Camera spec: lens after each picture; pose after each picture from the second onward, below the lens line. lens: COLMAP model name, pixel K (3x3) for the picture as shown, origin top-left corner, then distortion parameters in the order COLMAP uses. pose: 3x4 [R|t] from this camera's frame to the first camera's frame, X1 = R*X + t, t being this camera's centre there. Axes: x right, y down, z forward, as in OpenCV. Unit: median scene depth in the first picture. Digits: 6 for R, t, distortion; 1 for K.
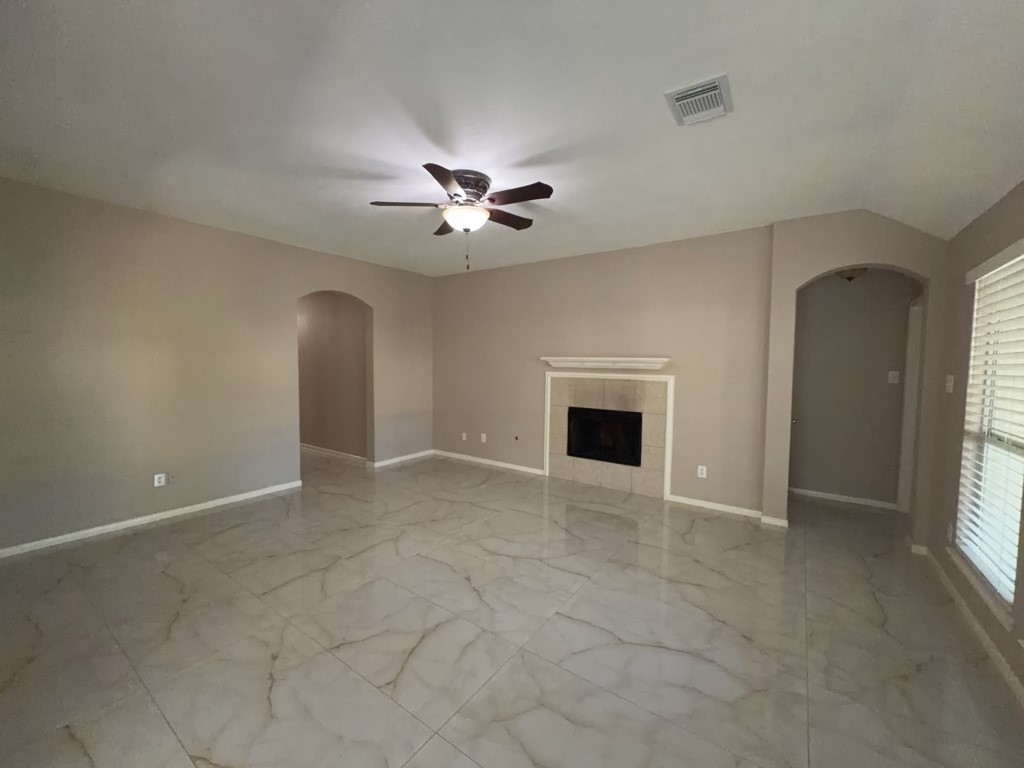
lens RADIAL K [[408.9, 0, 511.8], [0, 408.9, 384.5], [0, 0, 1]] dist [0.000867, 0.000192]
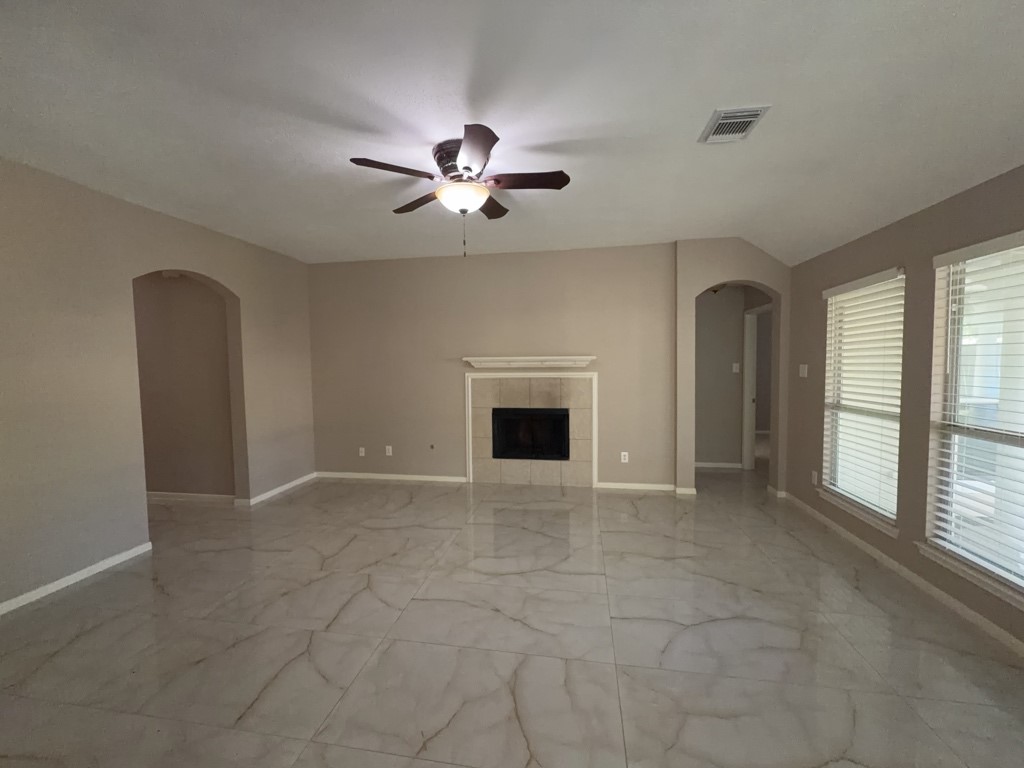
lens RADIAL K [[408.9, 0, 511.8], [0, 408.9, 384.5], [0, 0, 1]] dist [0.000867, 0.000192]
pose [[0.901071, -0.046412, 0.431180, -0.271184], [0.047329, 0.998842, 0.008608, -0.009021], [-0.431080, 0.012651, 0.902225, 0.117521]]
